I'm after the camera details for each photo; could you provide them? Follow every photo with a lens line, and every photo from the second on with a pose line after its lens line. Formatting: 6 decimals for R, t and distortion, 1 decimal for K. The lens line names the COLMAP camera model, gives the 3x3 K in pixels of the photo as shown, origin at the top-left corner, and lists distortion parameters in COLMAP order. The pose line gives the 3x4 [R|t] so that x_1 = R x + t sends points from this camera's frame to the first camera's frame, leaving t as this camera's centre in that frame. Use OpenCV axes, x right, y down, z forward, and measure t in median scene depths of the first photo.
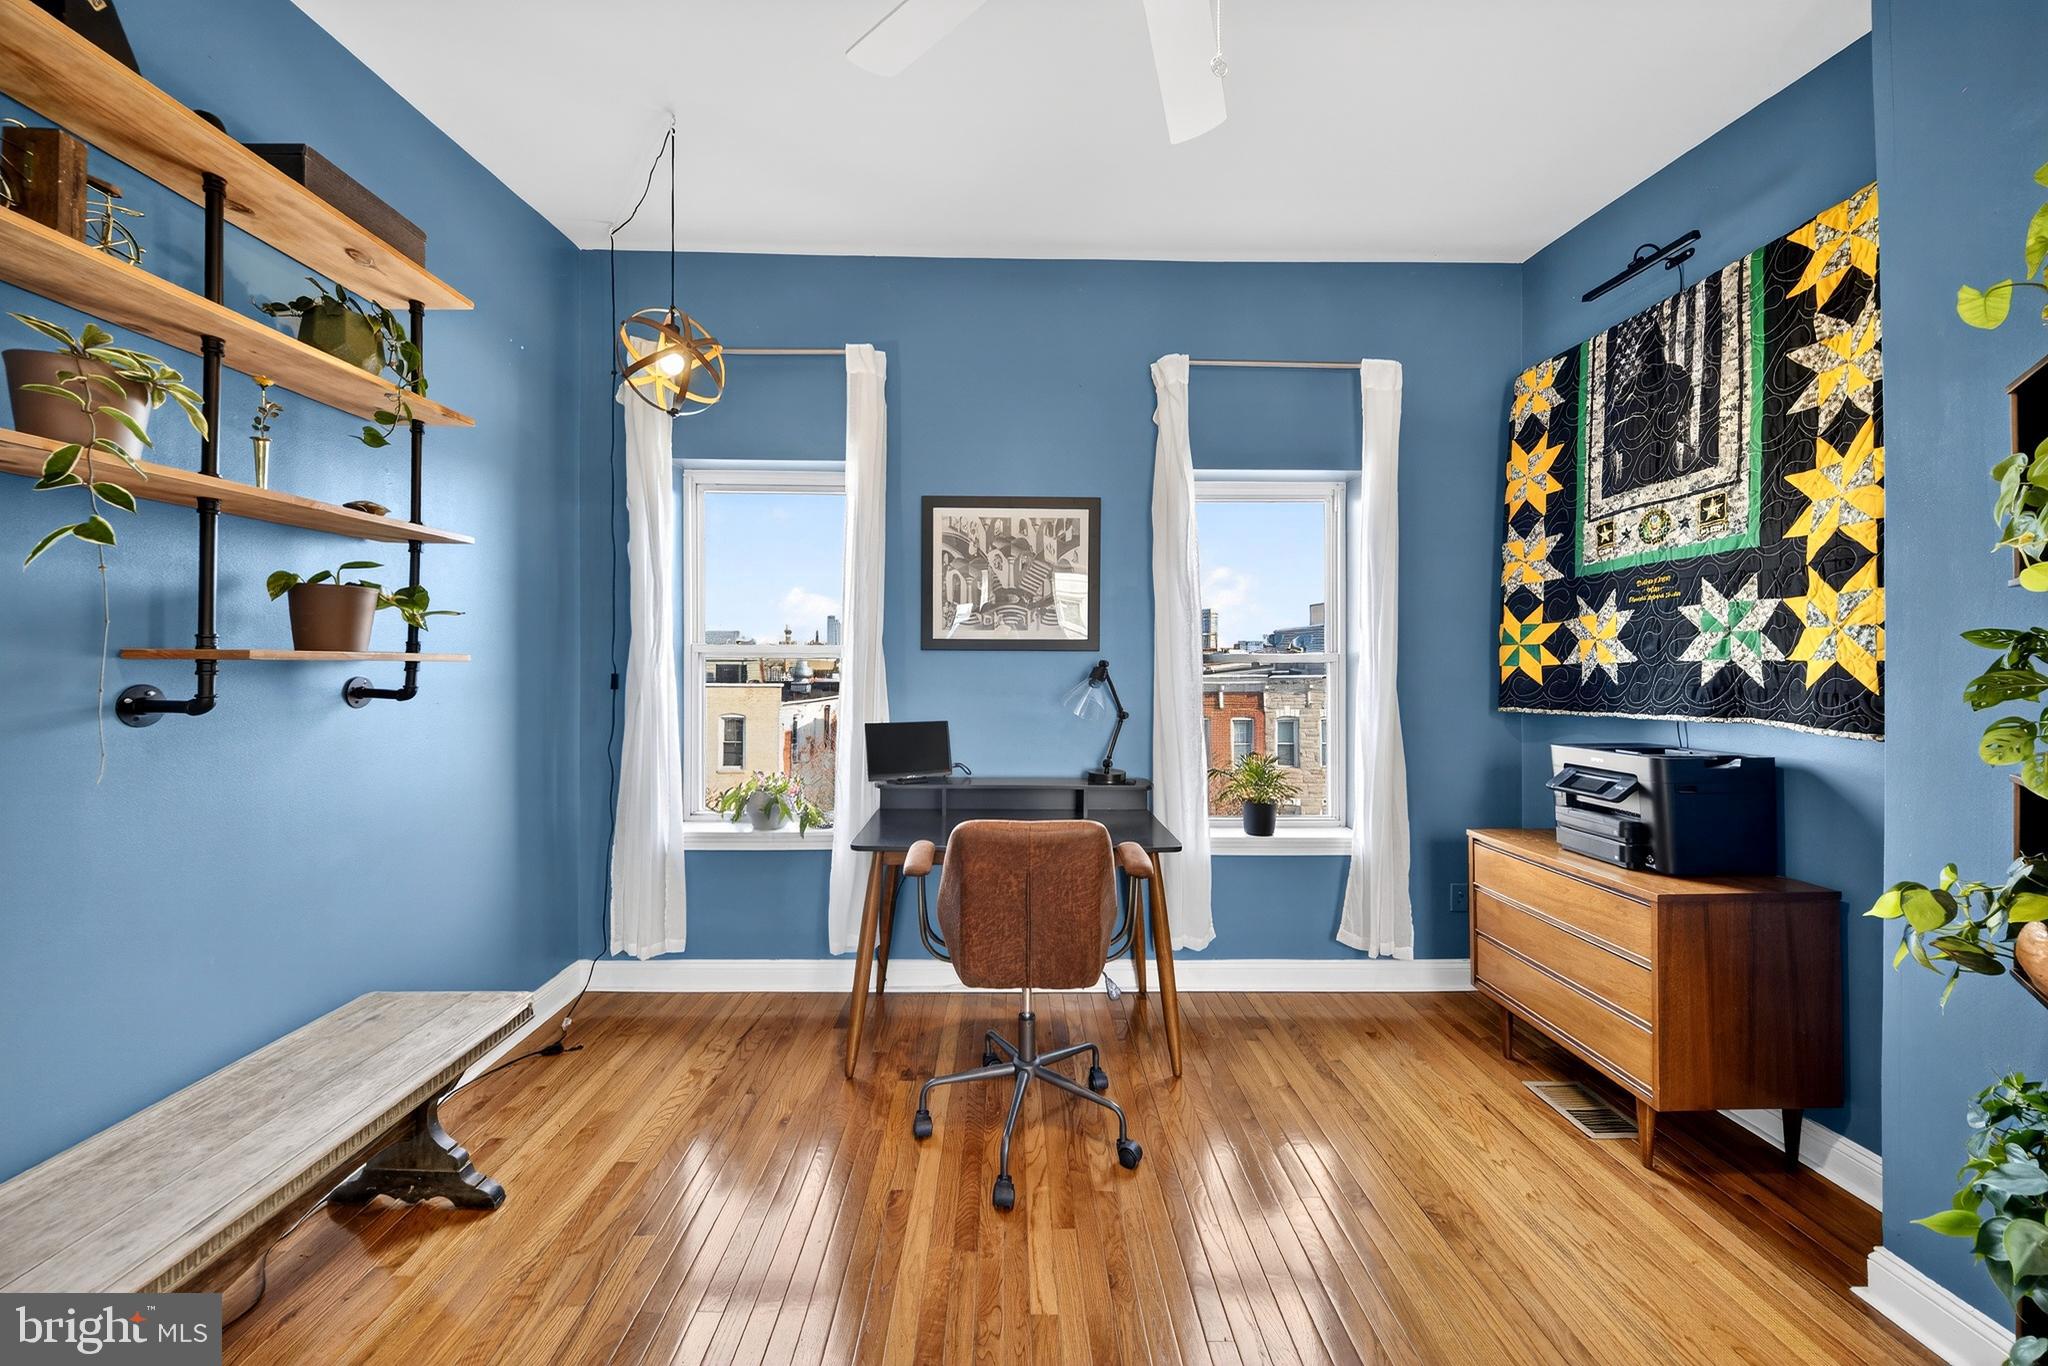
lens RADIAL K [[722.4, 0, 1034.8], [0, 722.4, 660.7], [0, 0, 1]] dist [0.013963, -0.008484]
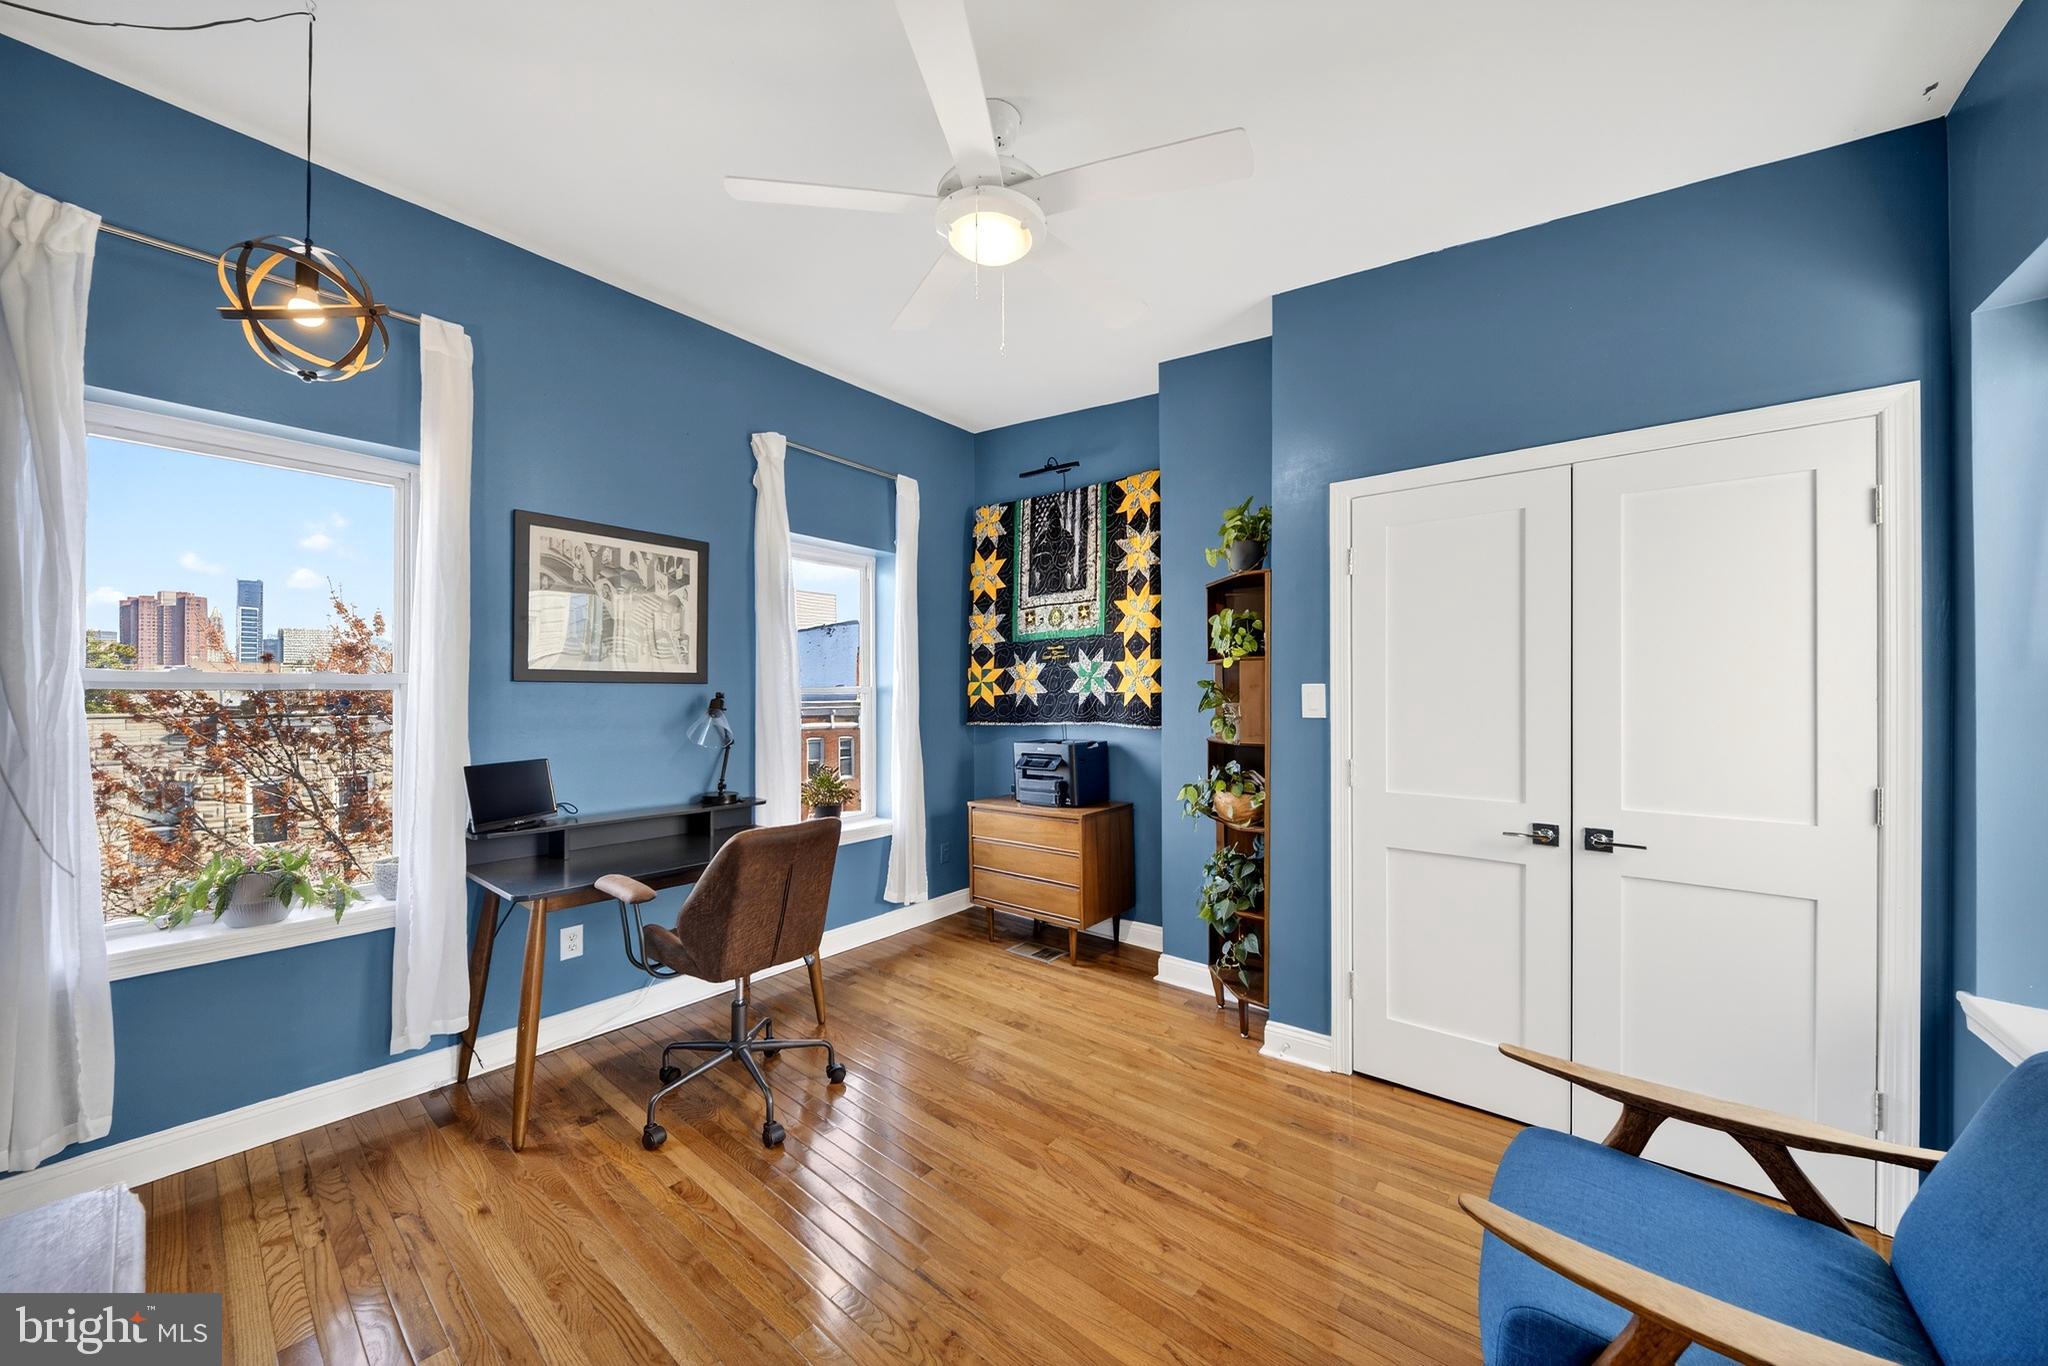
lens RADIAL K [[715.9, 0, 1021.7], [0, 715.9, 687.8], [0, 0, 1]] dist [0.015251, -0.012136]
pose [[0.642433, 0.003454, 0.766334, -0.531714], [0.000366, 0.999988, -0.004815, -0.002754], [-0.766341, 0.003374, 0.642425, -0.064559]]
